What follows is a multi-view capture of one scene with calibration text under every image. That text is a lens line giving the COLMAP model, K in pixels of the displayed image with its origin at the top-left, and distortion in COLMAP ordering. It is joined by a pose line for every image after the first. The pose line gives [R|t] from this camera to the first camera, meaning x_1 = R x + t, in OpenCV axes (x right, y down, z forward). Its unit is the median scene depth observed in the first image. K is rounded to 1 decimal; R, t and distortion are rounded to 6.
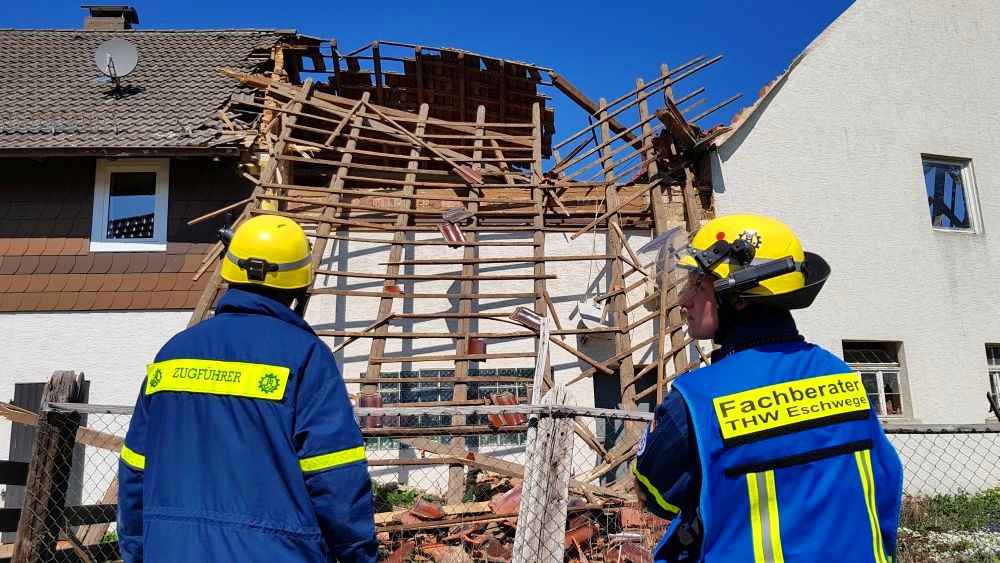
lens RADIAL K [[780.0, 0, 496.4], [0, 780.0, 314.6], [0, 0, 1]] dist [0.051865, -0.055669]
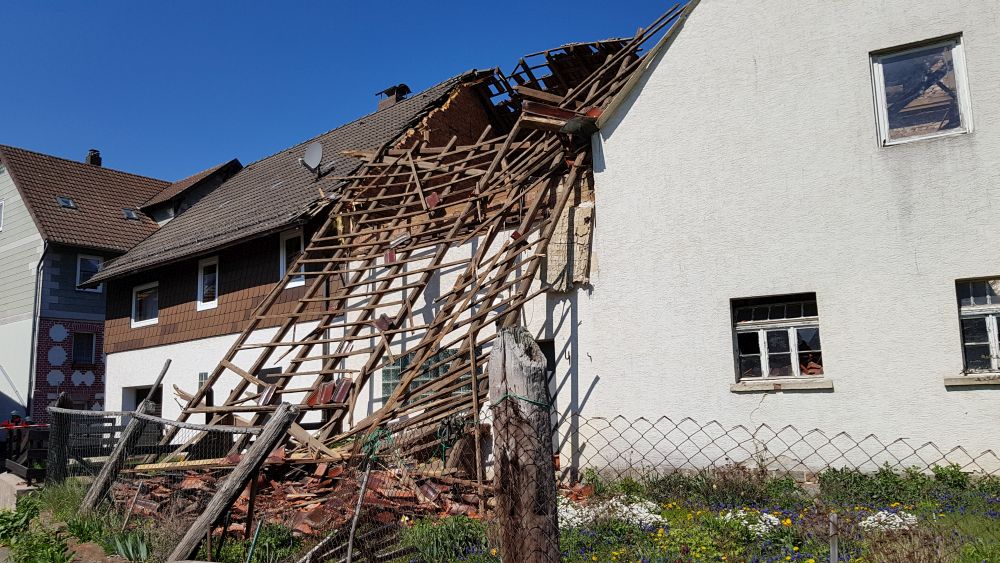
lens RADIAL K [[780.0, 0, 496.4], [0, 780.0, 314.6], [0, 0, 1]] dist [0.051865, -0.055669]
pose [[0.691835, -0.068629, -0.718787, 0.869852], [0.145144, 0.988372, 0.045333, -0.031324], [0.707317, -0.135690, 0.693751, 0.134008]]
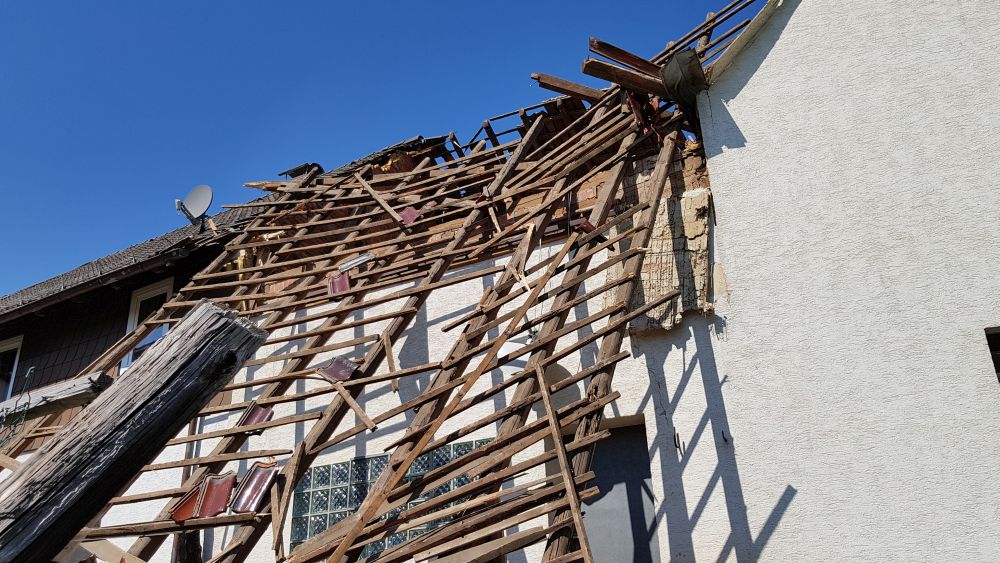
lens RADIAL K [[787.3, 0, 502.9], [0, 787.3, 297.5], [0, 0, 1]] dist [0.080552, -0.150987]
pose [[0.821302, -0.211785, -0.529727, 0.435075], [0.116424, 0.971221, -0.207788, 0.080880], [0.558488, 0.108984, 0.822322, 0.339453]]
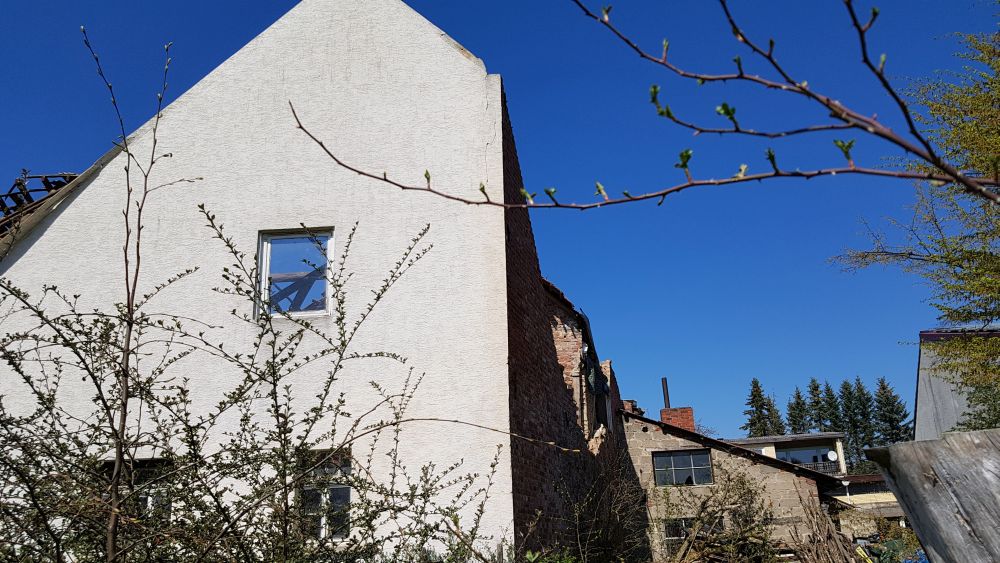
lens RADIAL K [[787.3, 0, 502.9], [0, 787.3, 297.5], [0, 0, 1]] dist [0.080552, -0.150987]
pose [[0.933844, -0.107522, -0.341138, 1.113818], [0.073272, 0.991028, -0.111782, -0.017265], [0.350096, 0.079391, 0.933343, 0.304503]]
